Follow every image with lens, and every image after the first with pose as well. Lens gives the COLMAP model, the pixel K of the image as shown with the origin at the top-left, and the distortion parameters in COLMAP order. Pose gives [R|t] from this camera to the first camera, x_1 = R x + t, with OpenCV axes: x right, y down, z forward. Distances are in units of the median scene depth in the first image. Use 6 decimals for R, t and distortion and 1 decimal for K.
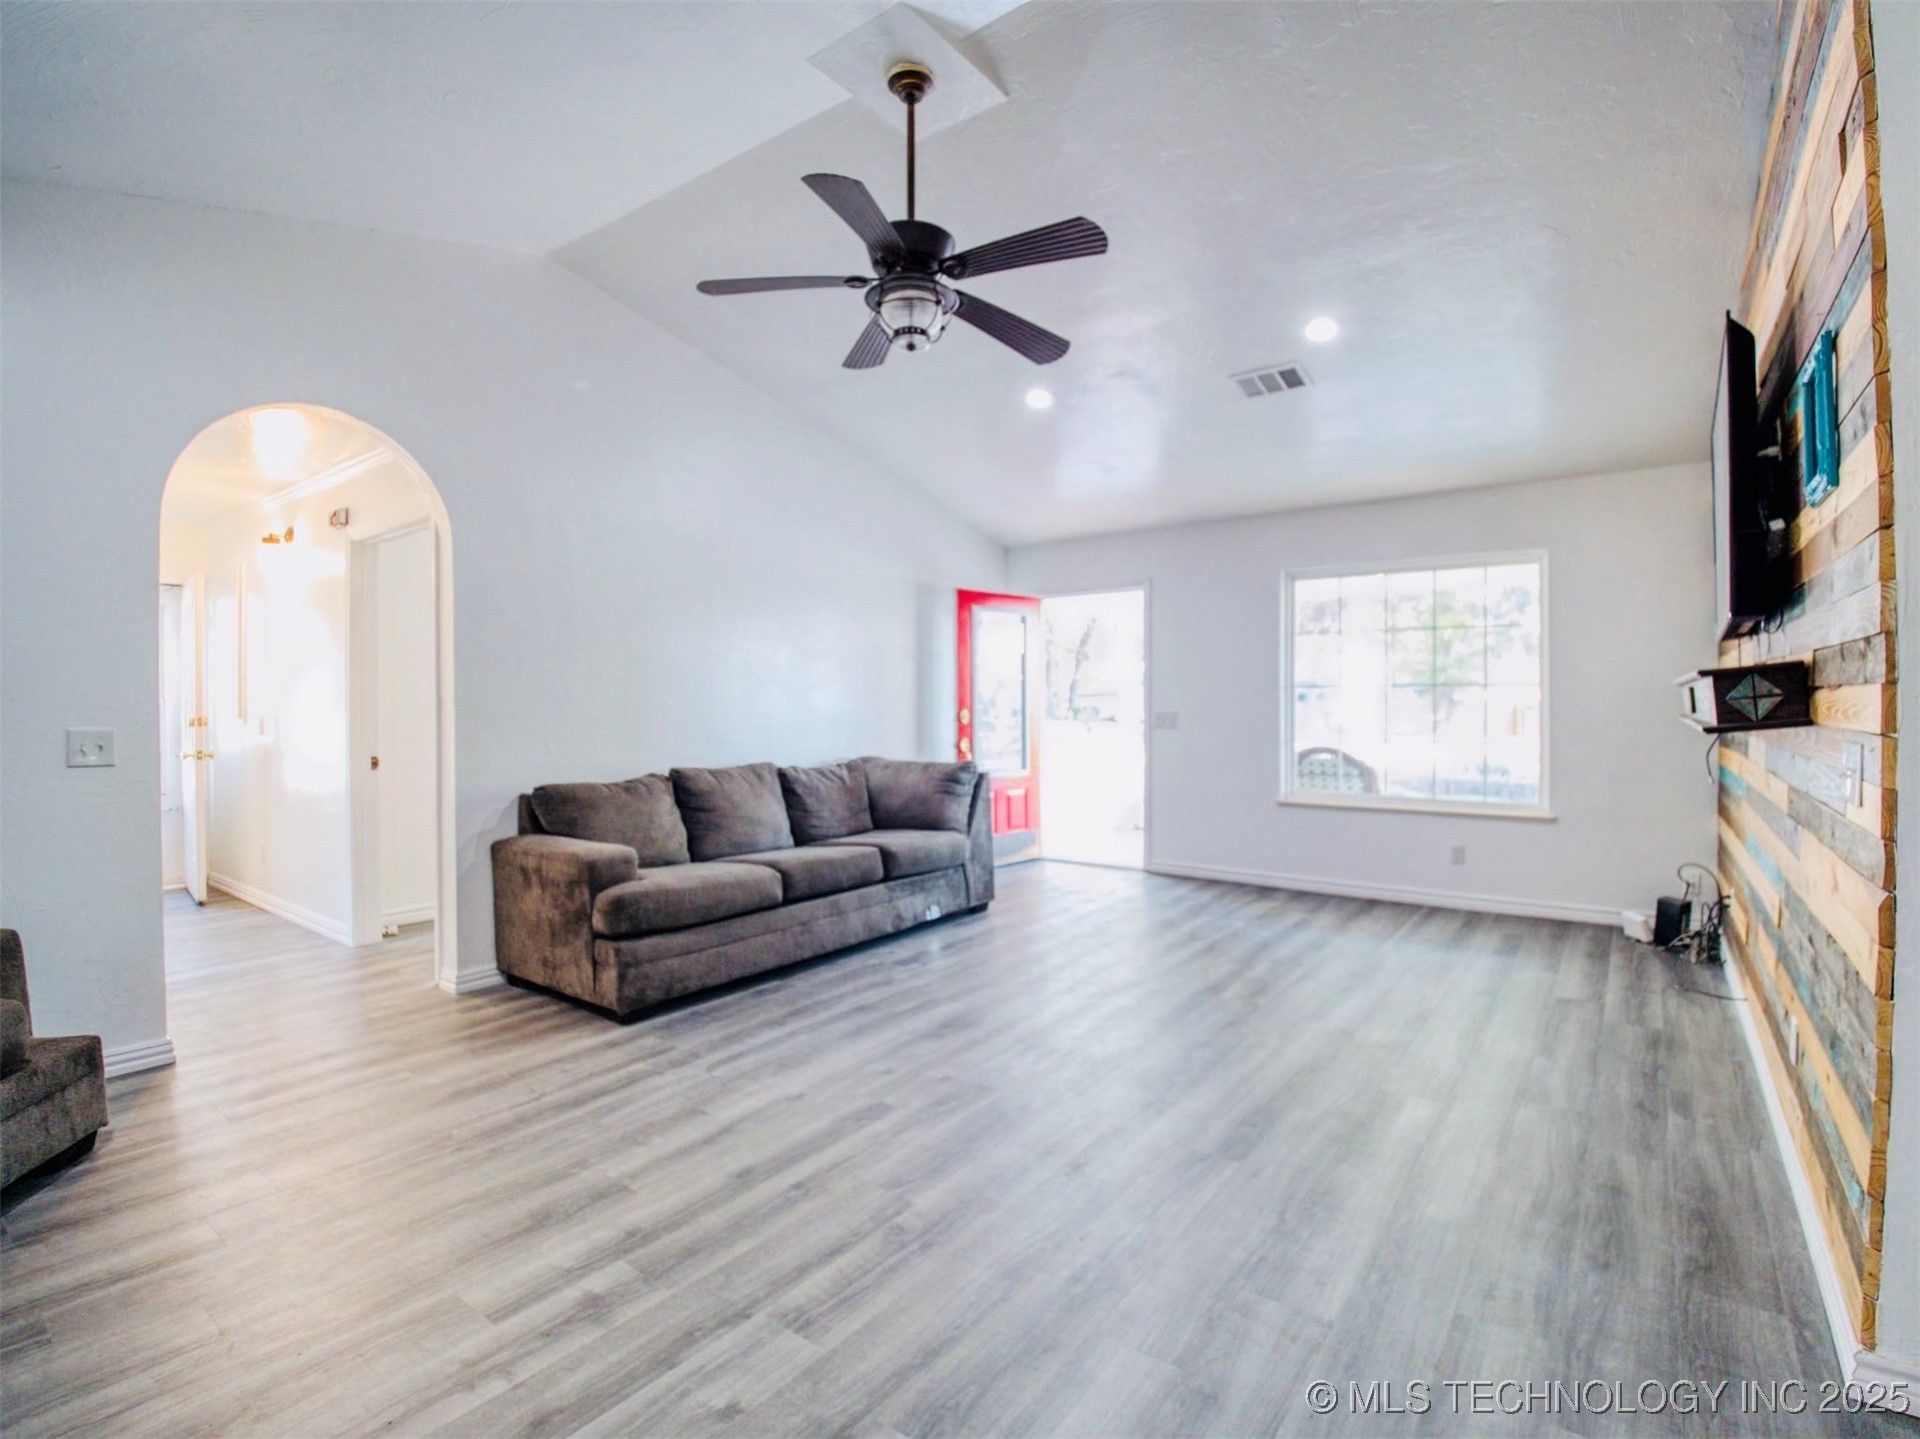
lens RADIAL K [[905.6, 0, 967.2], [0, 905.6, 709.3], [0, 0, 1]] dist [-0.001267, -0.015118]
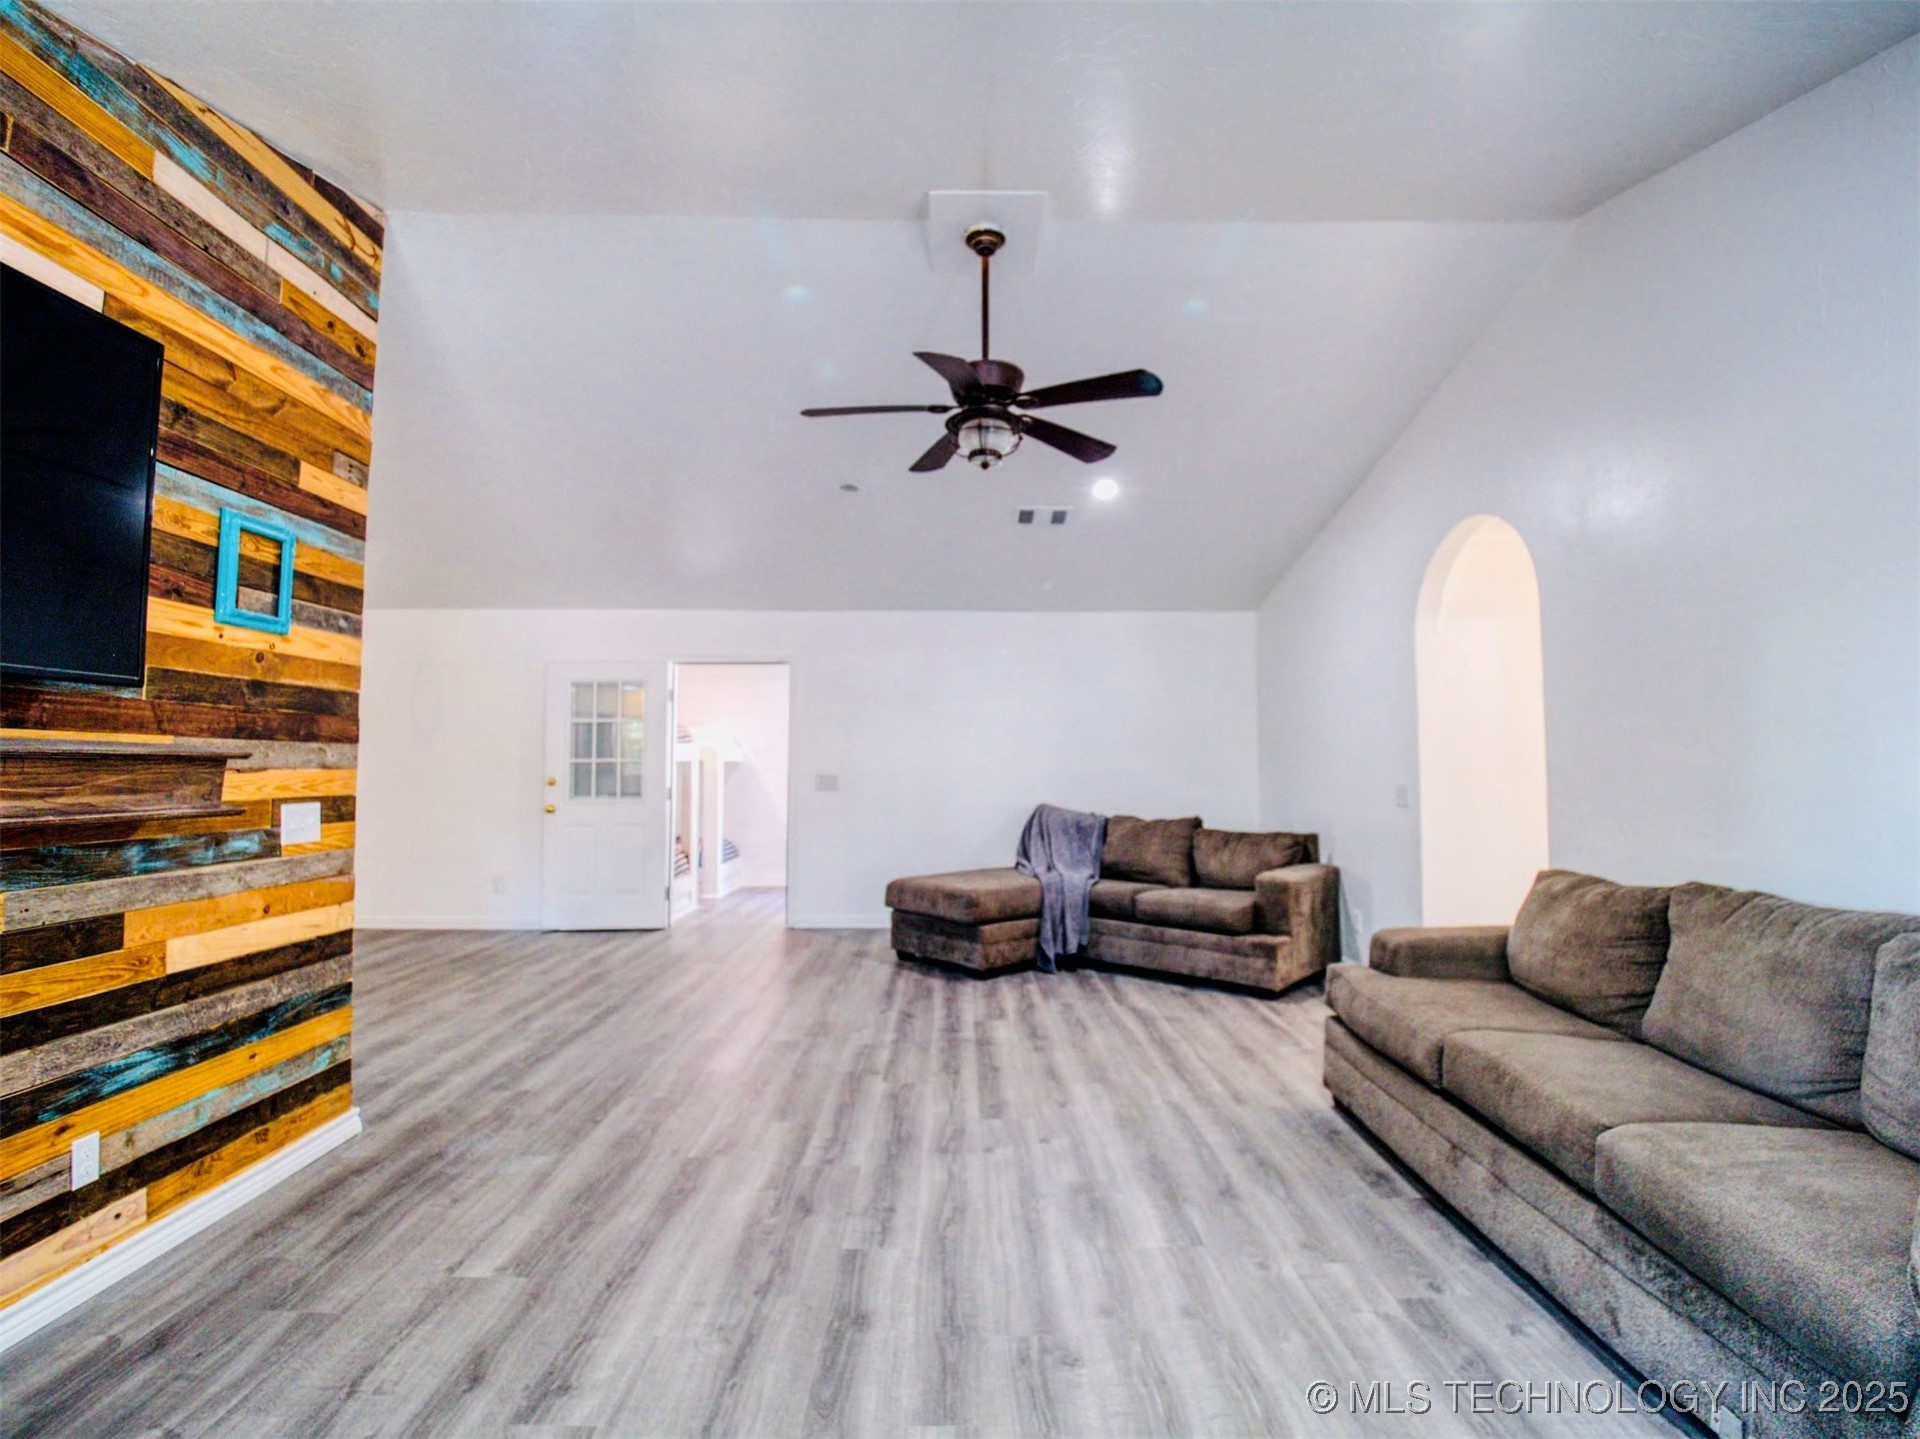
lens RADIAL K [[905.0, 0, 966.8], [0, 905.0, 716.9], [0, 0, 1]] dist [-0.012598, -0.019014]
pose [[-0.793249, -0.024189, -0.608417, 0.439548], [0.000531, 0.999183, -0.040418, -0.020453], [0.608897, -0.032384, -0.792588, 1.286179]]
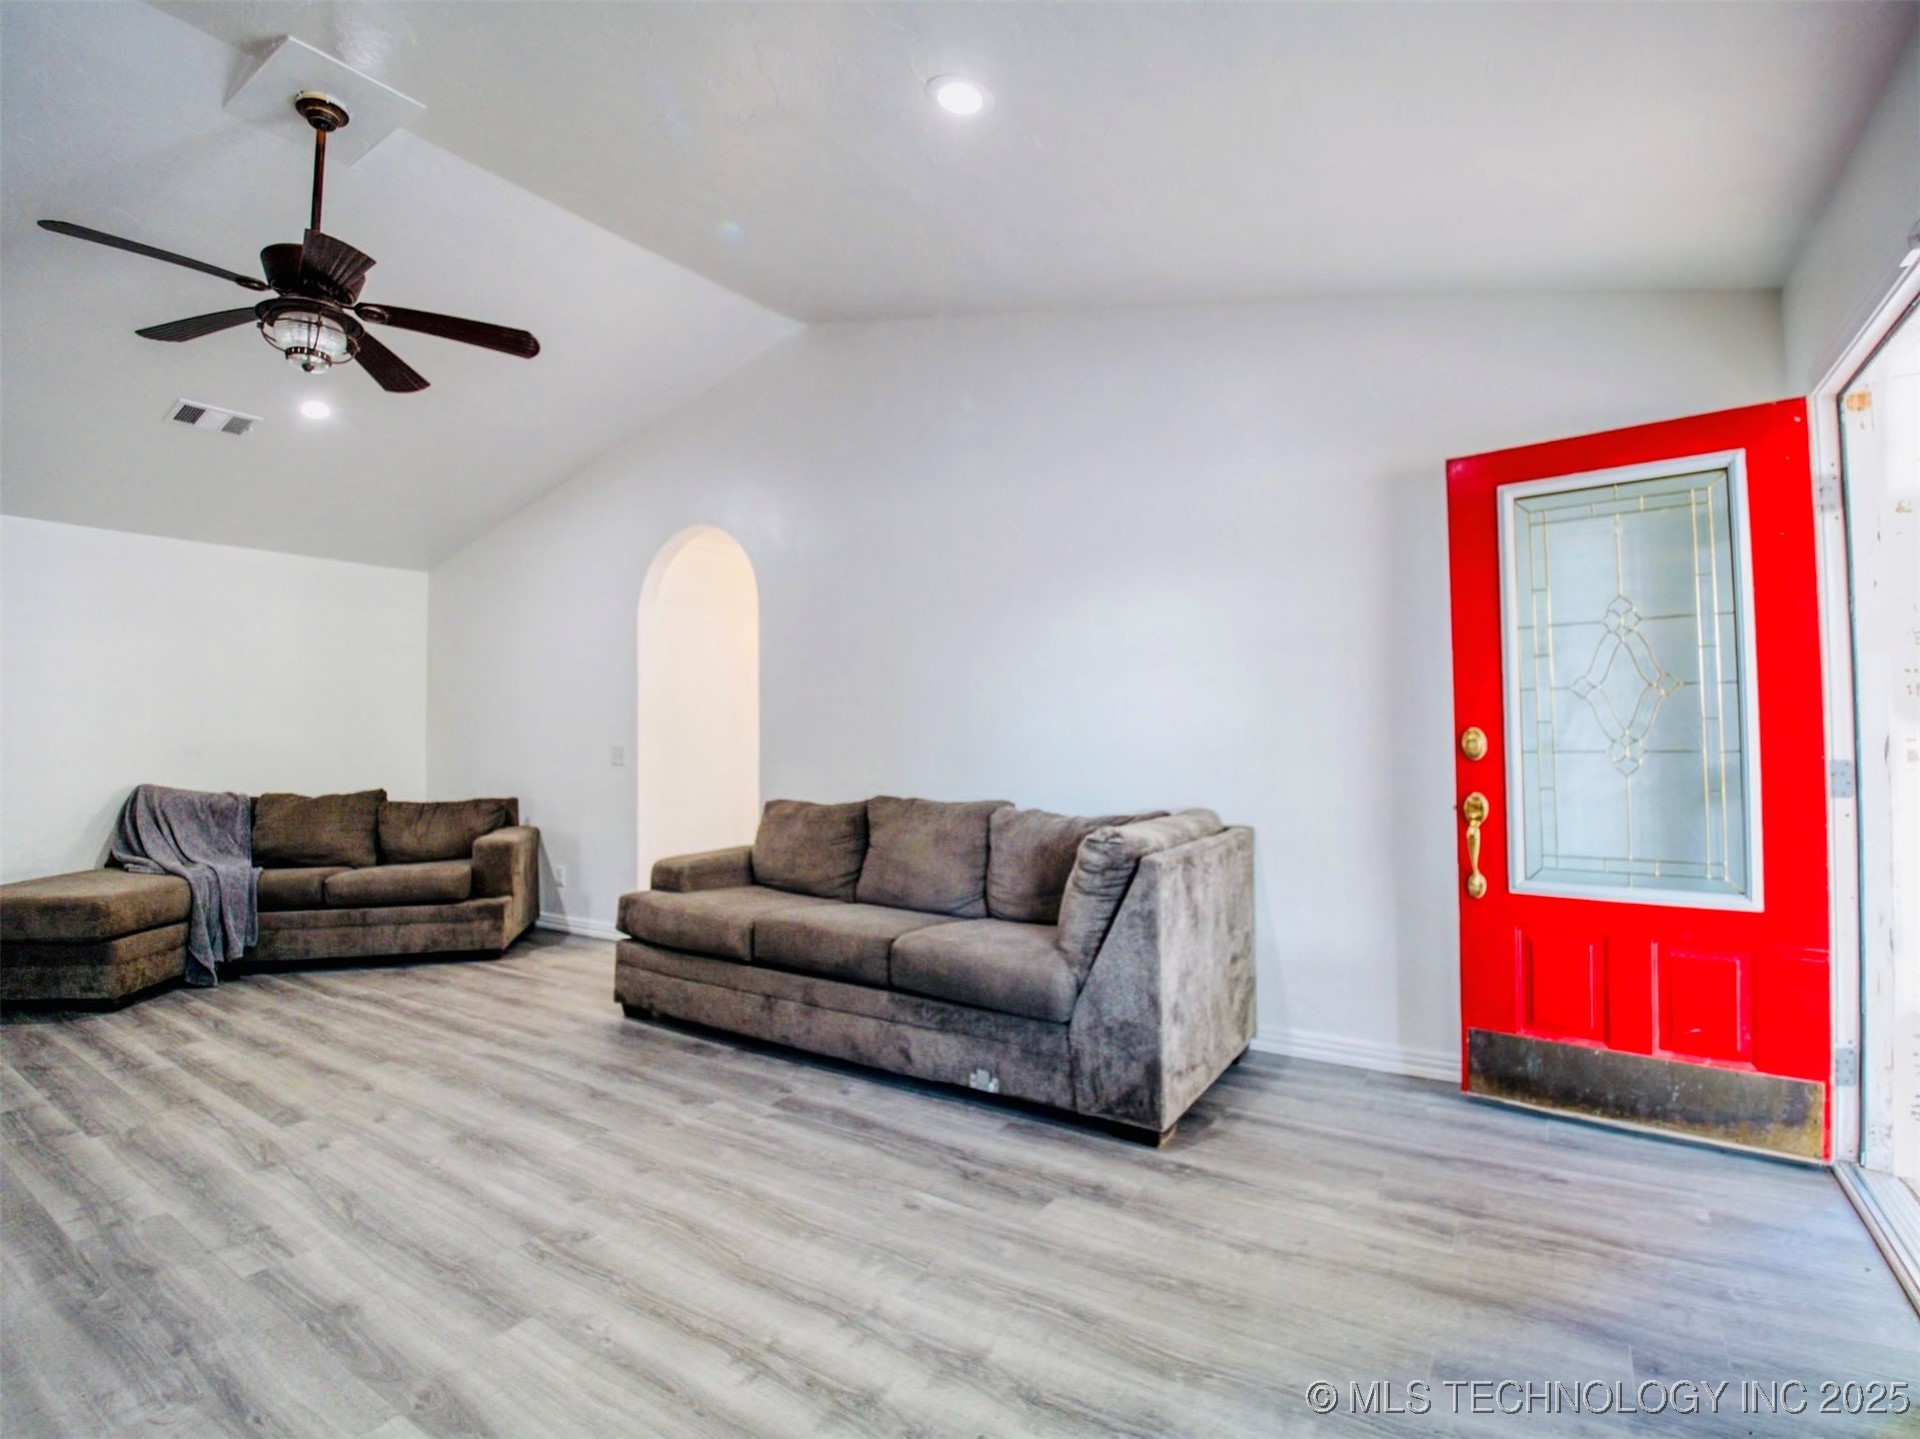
lens RADIAL K [[915.2, 0, 957.5], [0, 915.2, 712.4], [0, 0, 1]] dist [-0.016169, -0.013659]
pose [[0.054128, -0.026125, -0.998192, 0.644071], [0.005715, 0.999649, -0.025853, 0.007753], [0.998518, -0.004305, 0.054258, 1.130964]]
